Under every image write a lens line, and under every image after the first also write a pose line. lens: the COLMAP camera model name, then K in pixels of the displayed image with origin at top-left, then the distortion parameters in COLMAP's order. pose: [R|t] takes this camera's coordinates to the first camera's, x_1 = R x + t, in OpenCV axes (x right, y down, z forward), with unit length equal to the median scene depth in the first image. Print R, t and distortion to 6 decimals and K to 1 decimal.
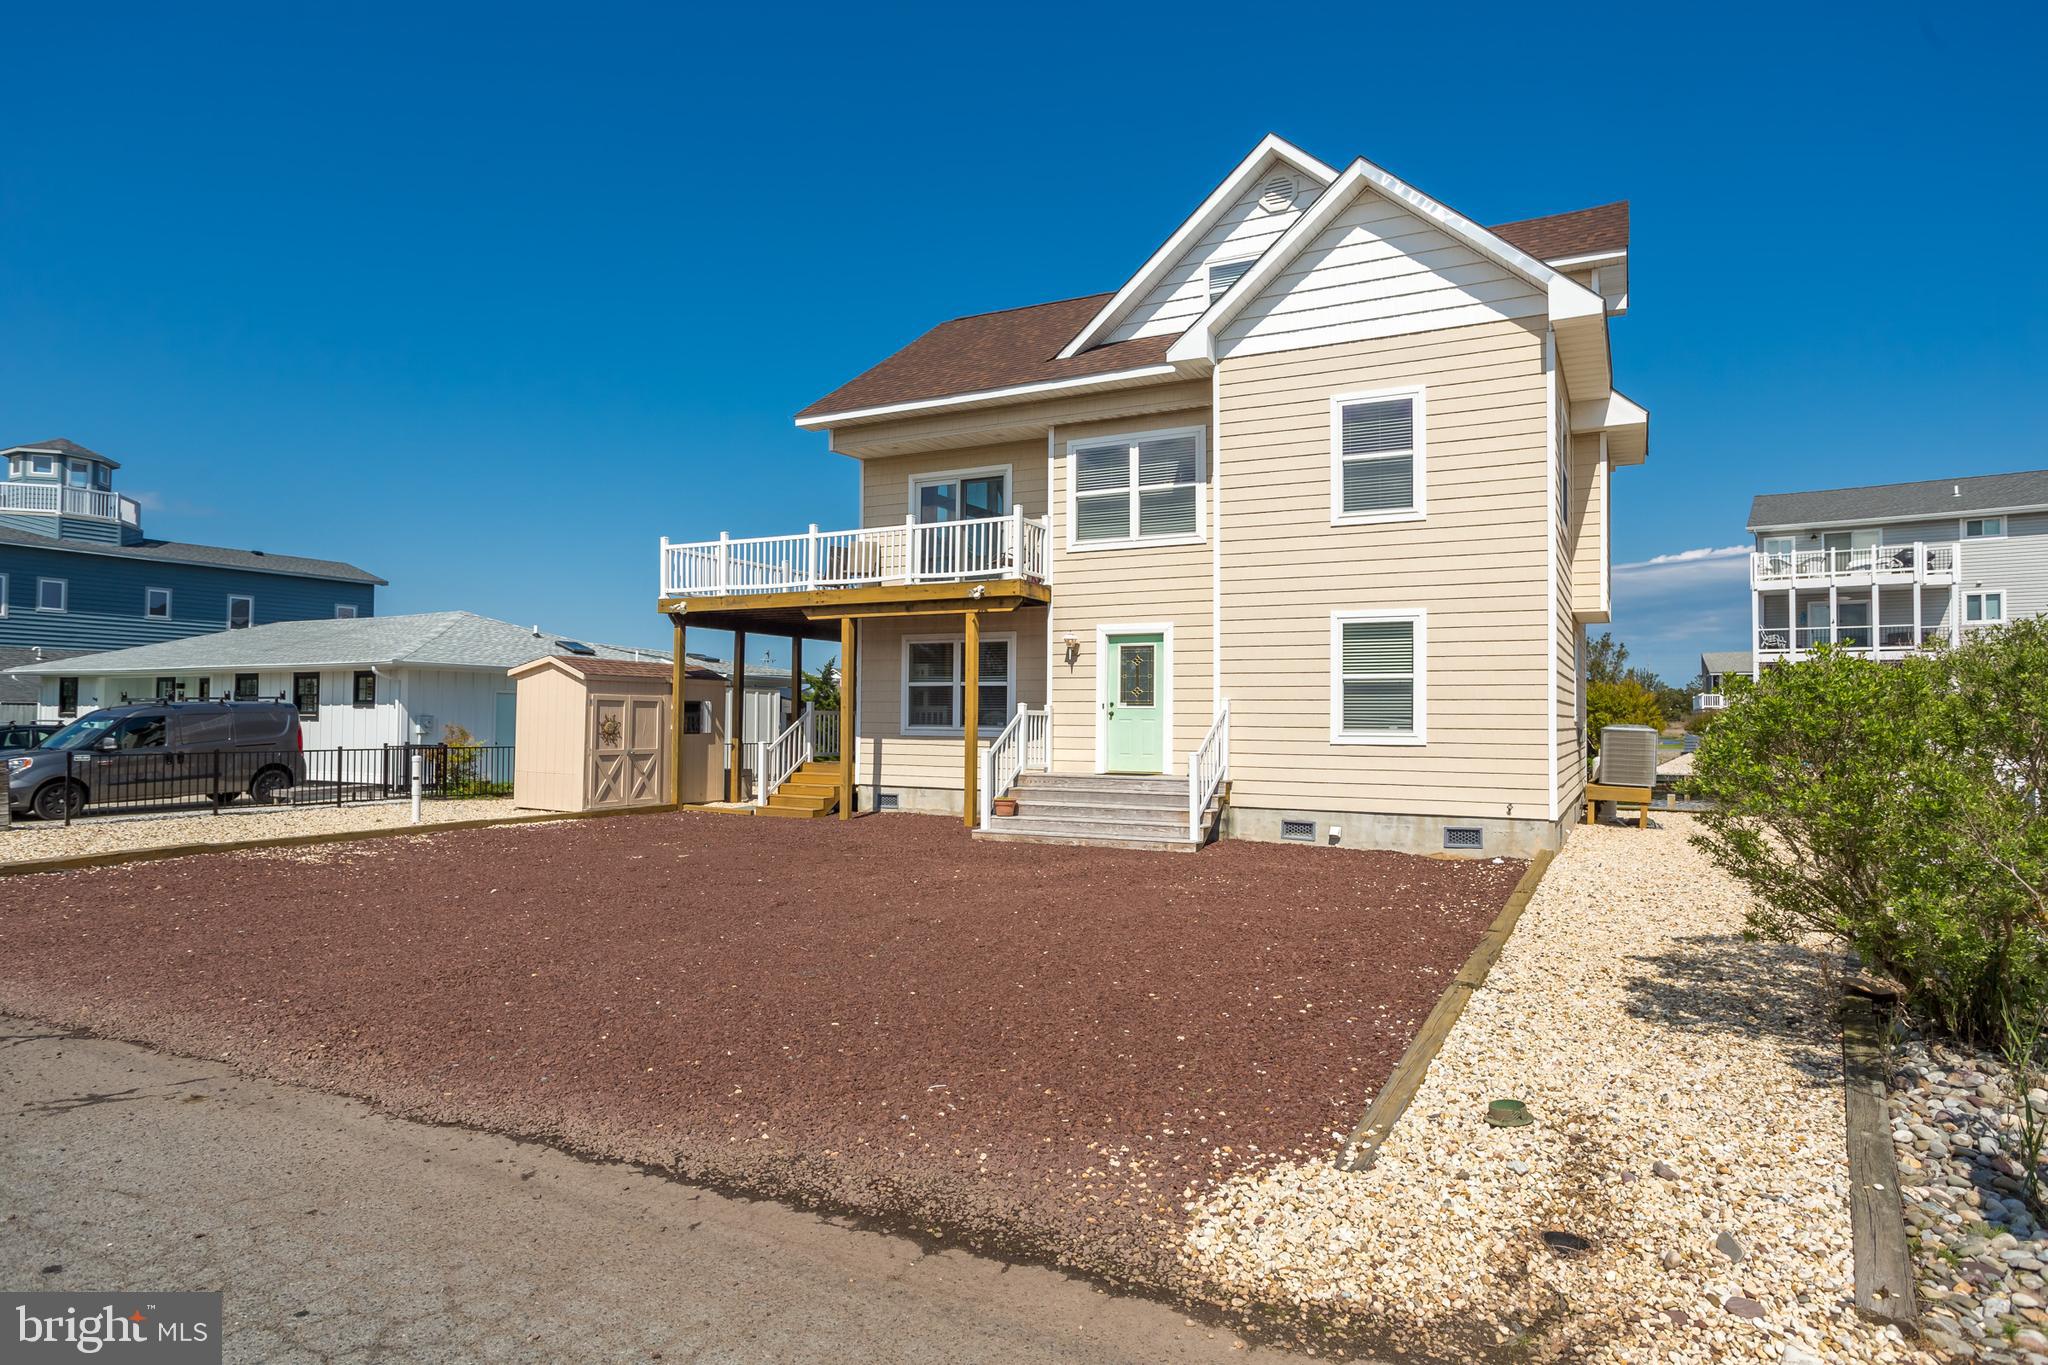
lens RADIAL K [[1101.8, 0, 1029.2], [0, 1101.8, 701.1], [0, 0, 1]] dist [-0.048138, 0.039694]
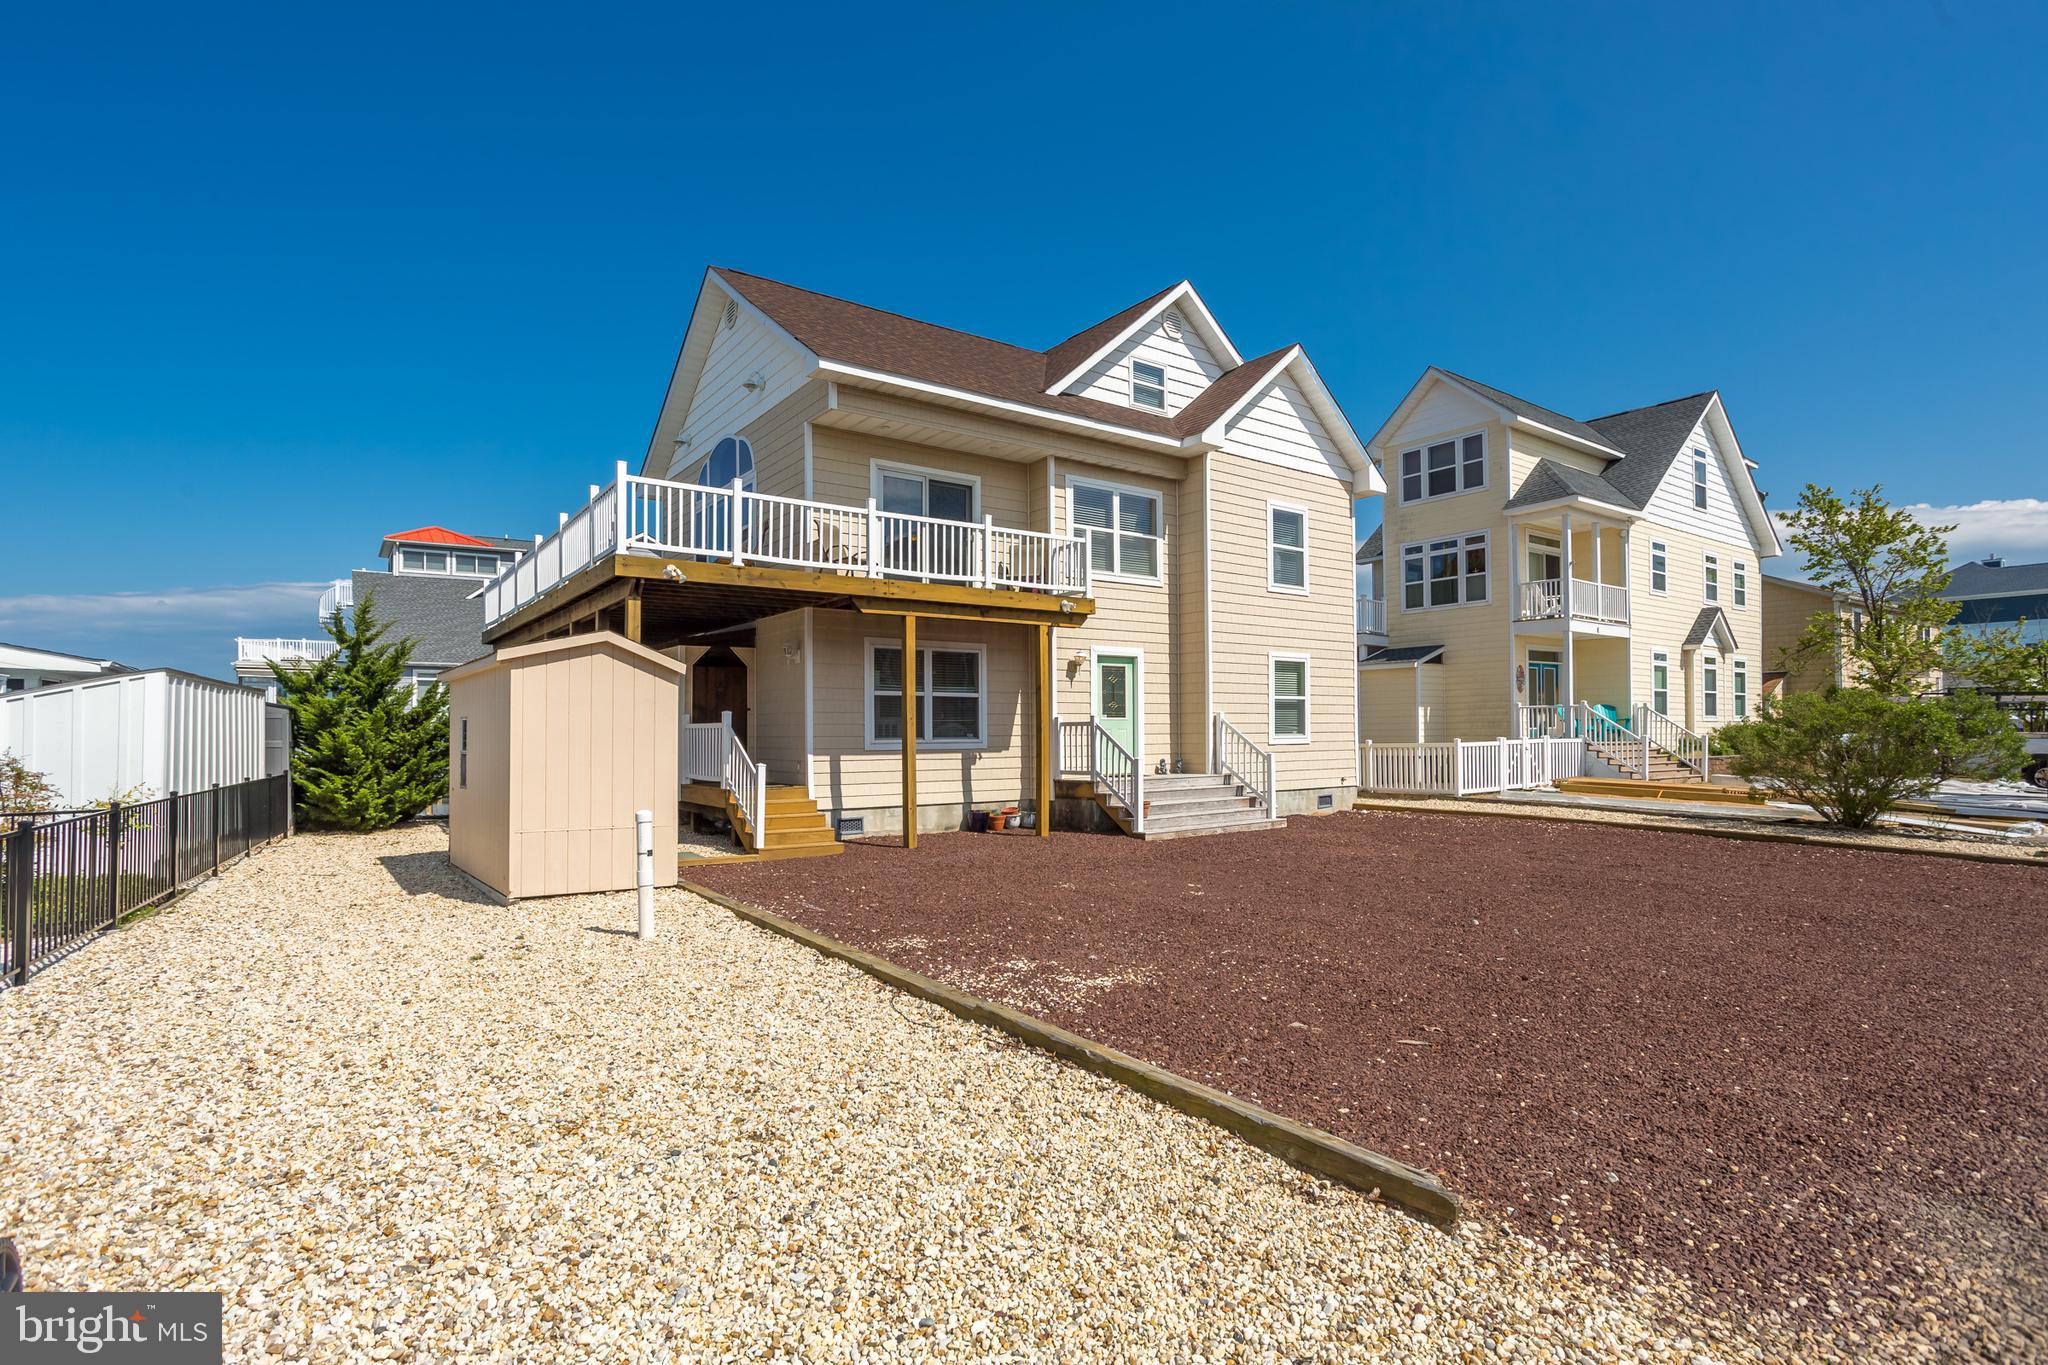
lens RADIAL K [[989.6, 0, 983.8], [0, 989.6, 721.1], [0, 0, 1]] dist [-0.051160, 0.030261]
pose [[0.477893, -0.001290, 0.878417, -0.855049], [-0.004410, 0.999983, 0.003867, 0.004460], [-0.878407, -0.005722, 0.477879, 0.597135]]
